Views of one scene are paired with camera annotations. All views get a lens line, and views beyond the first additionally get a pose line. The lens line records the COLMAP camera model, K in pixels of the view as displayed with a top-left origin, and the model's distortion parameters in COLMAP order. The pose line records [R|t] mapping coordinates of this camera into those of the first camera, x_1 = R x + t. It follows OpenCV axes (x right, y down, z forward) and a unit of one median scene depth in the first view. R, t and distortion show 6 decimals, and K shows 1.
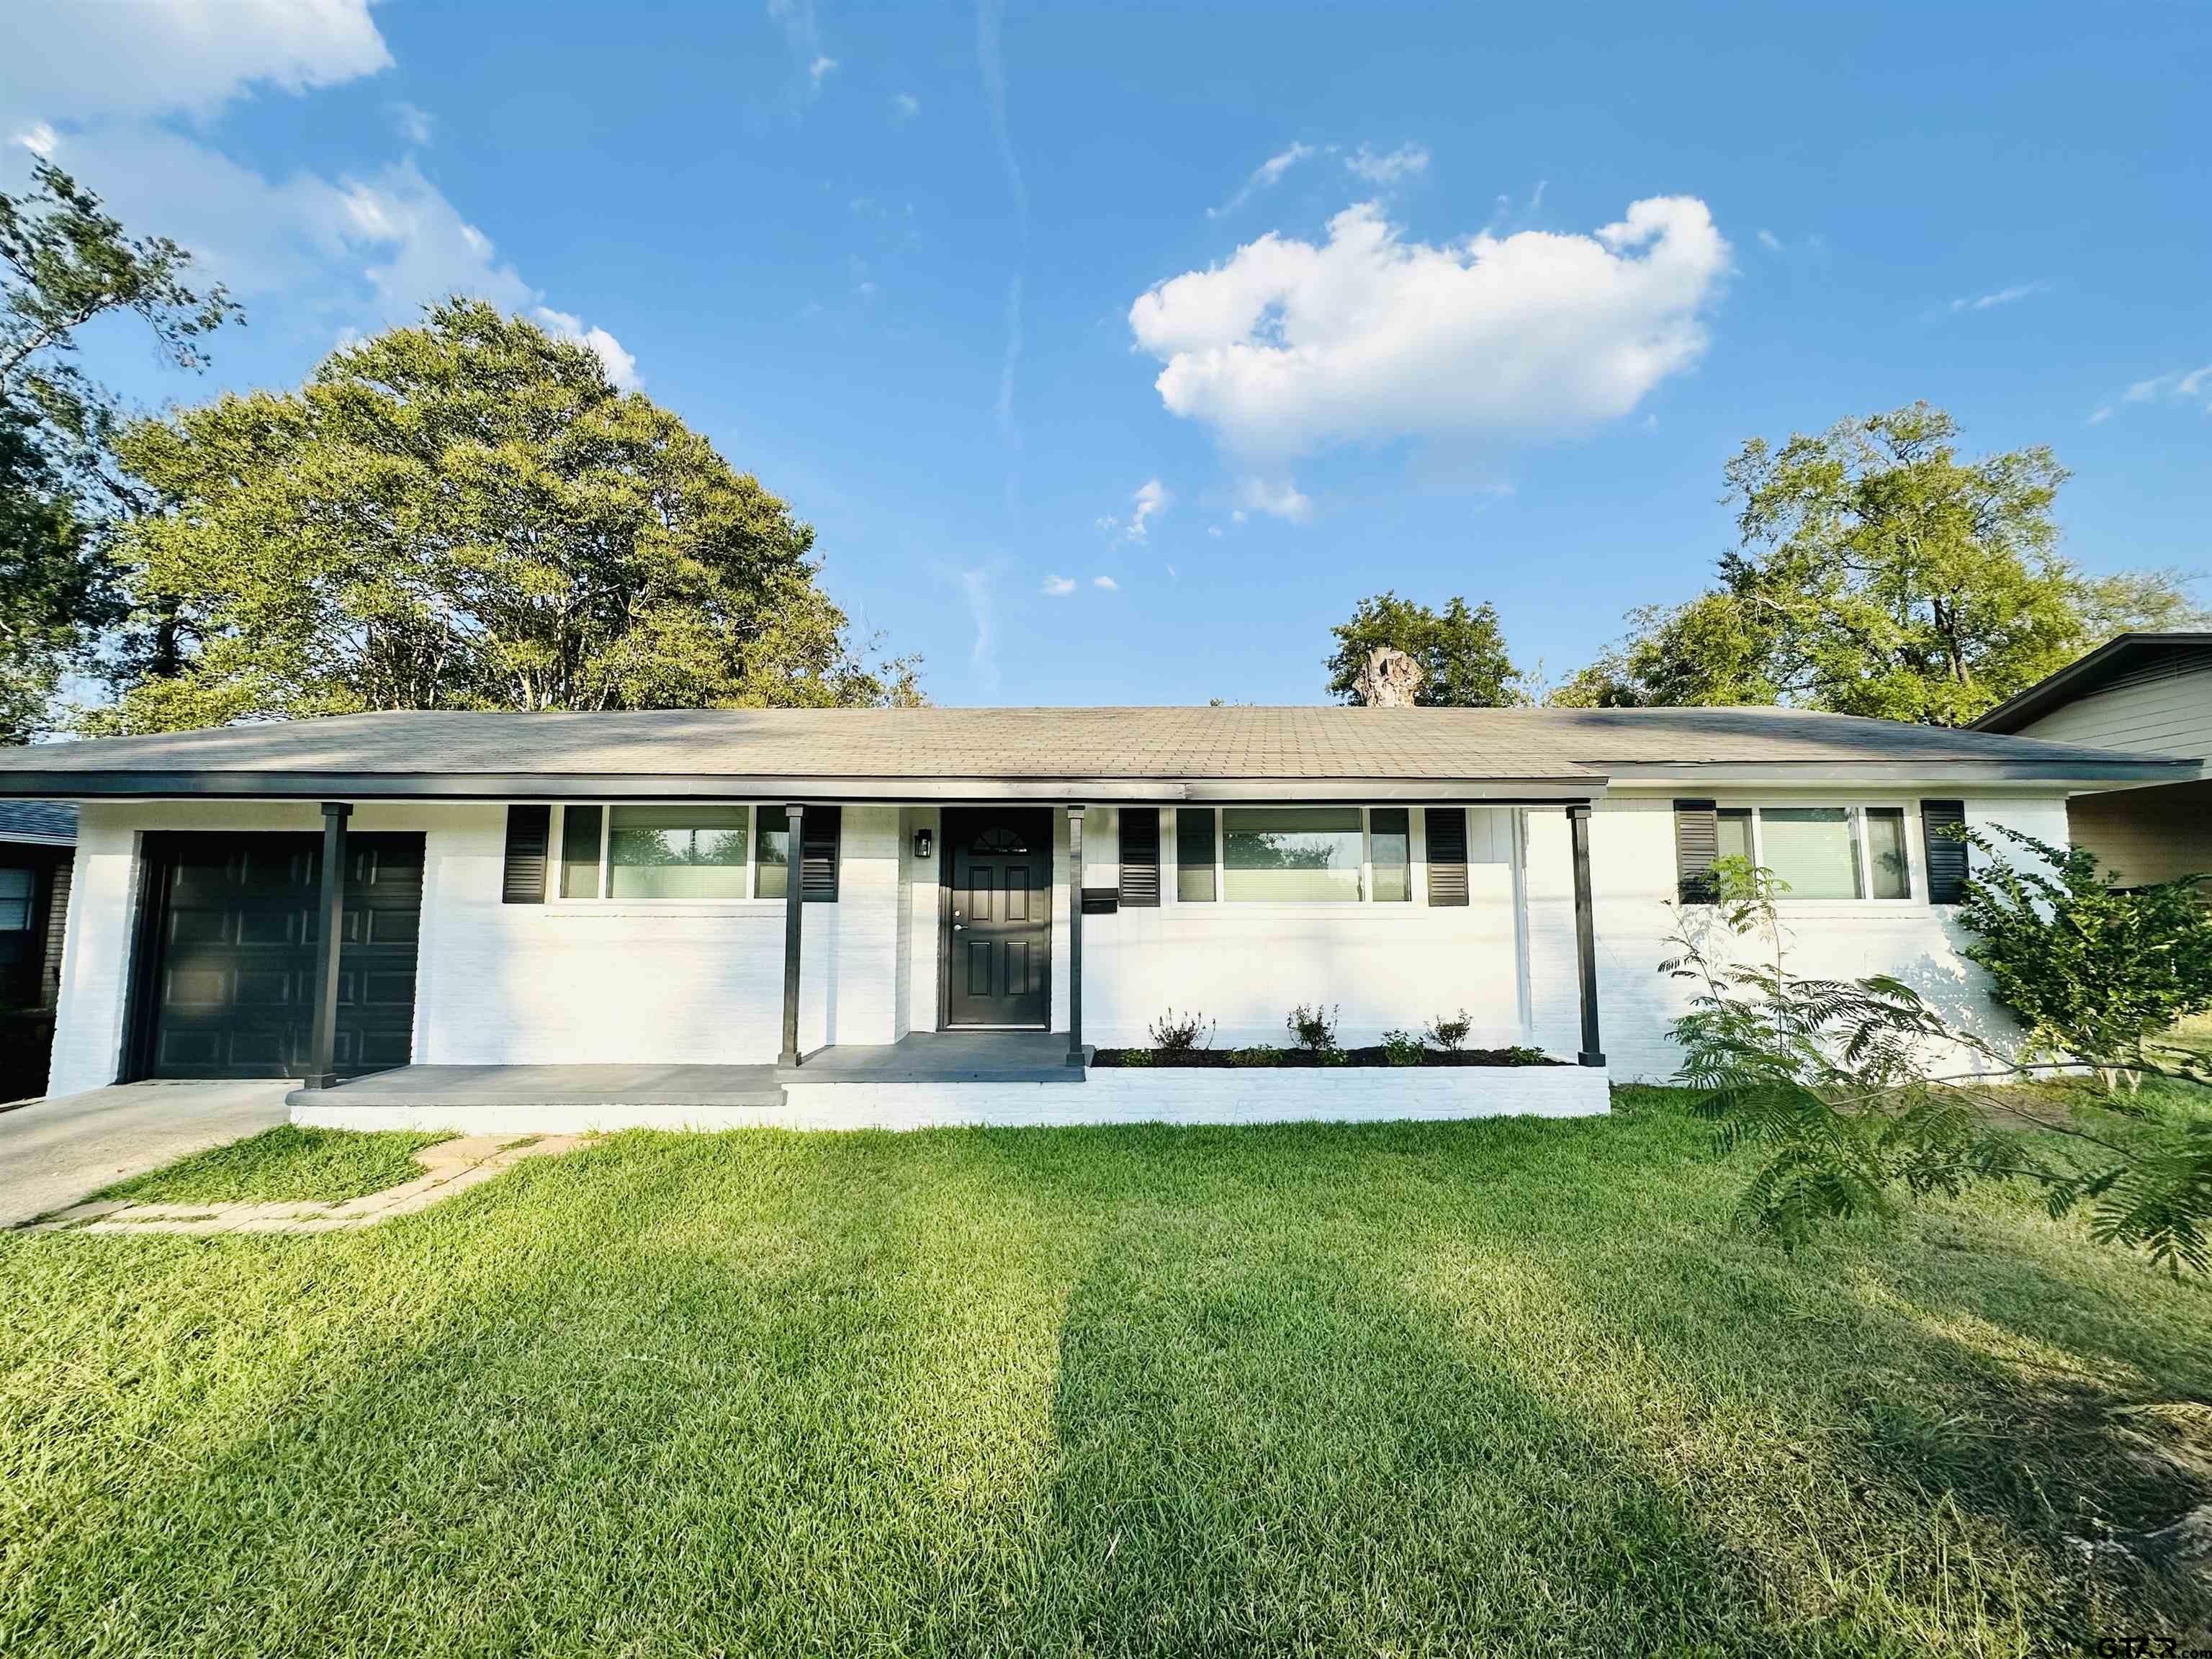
lens RADIAL K [[888.2, 0, 1104.3], [0, 888.2, 829.1], [0, 0, 1]] dist [-0.007845, 0.001311]
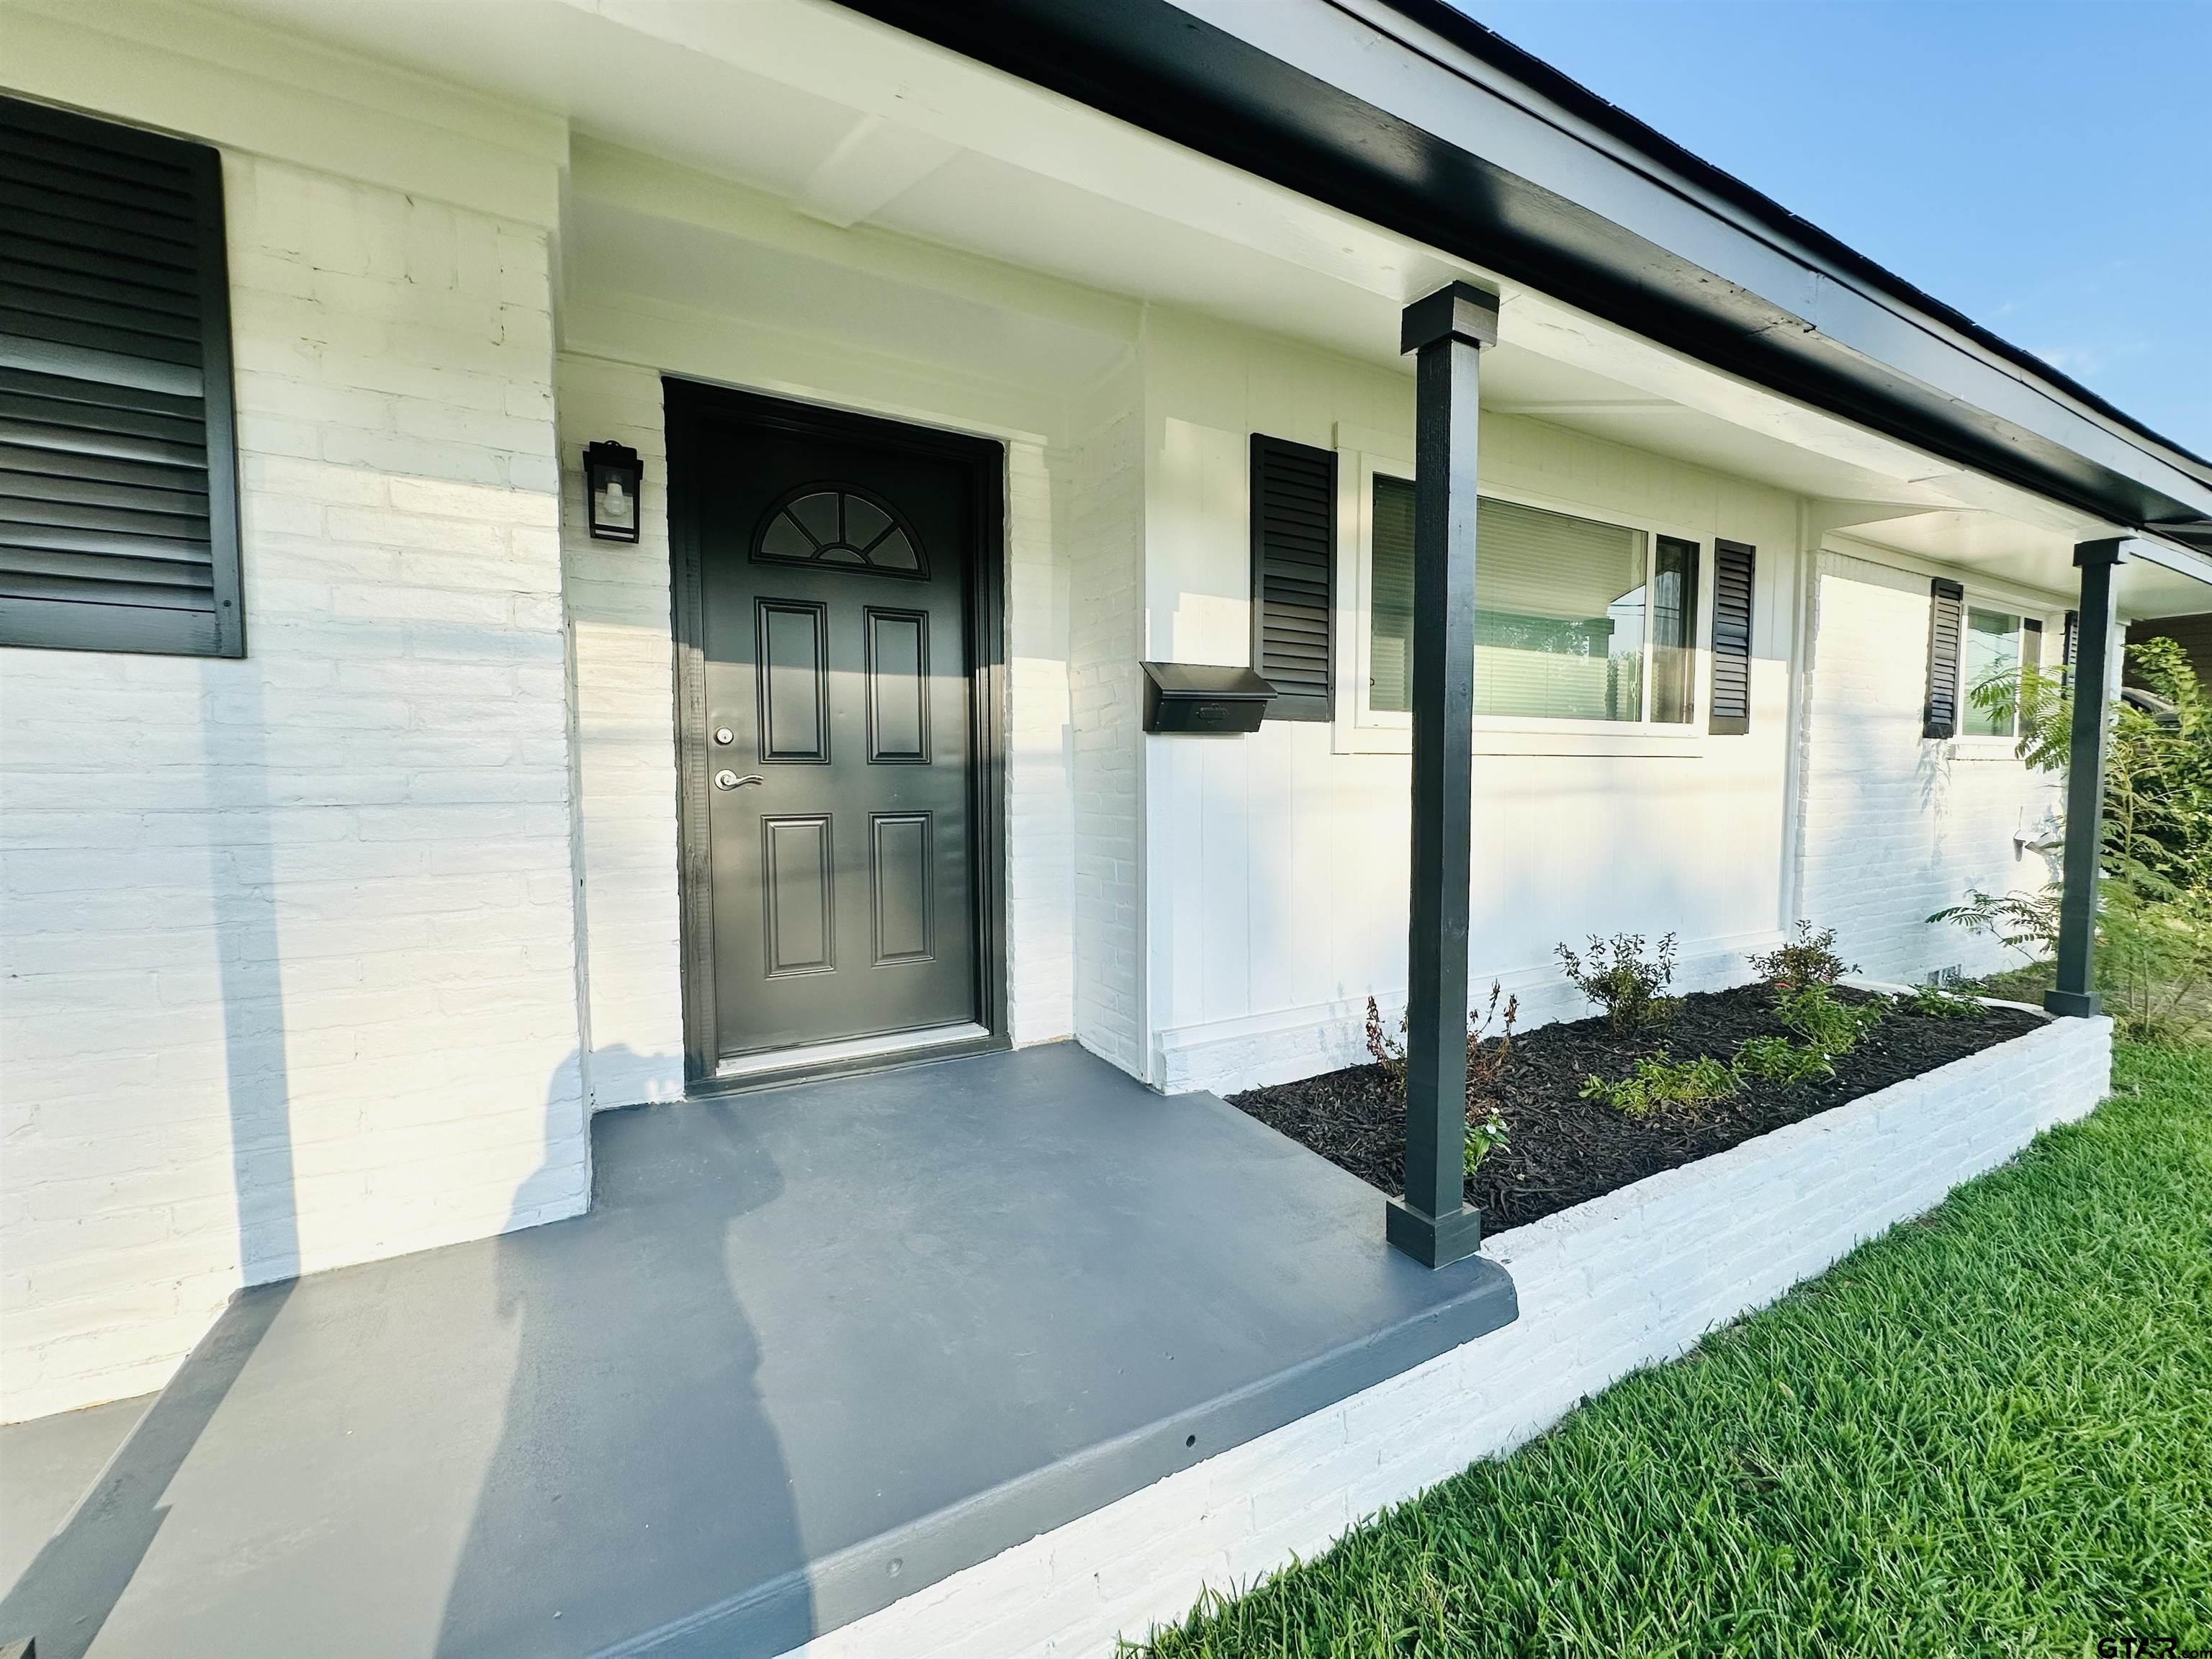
lens RADIAL K [[888.2, 0, 1108.0], [0, 888.2, 821.8], [0, 0, 1]] dist [-0.007845, 0.001311]
pose [[0.883453, -0.027377, 0.467719, -0.211955], [-0.044338, 0.988926, 0.141633, 0.079926], [-0.466417, -0.145864, 0.872456, 0.687017]]
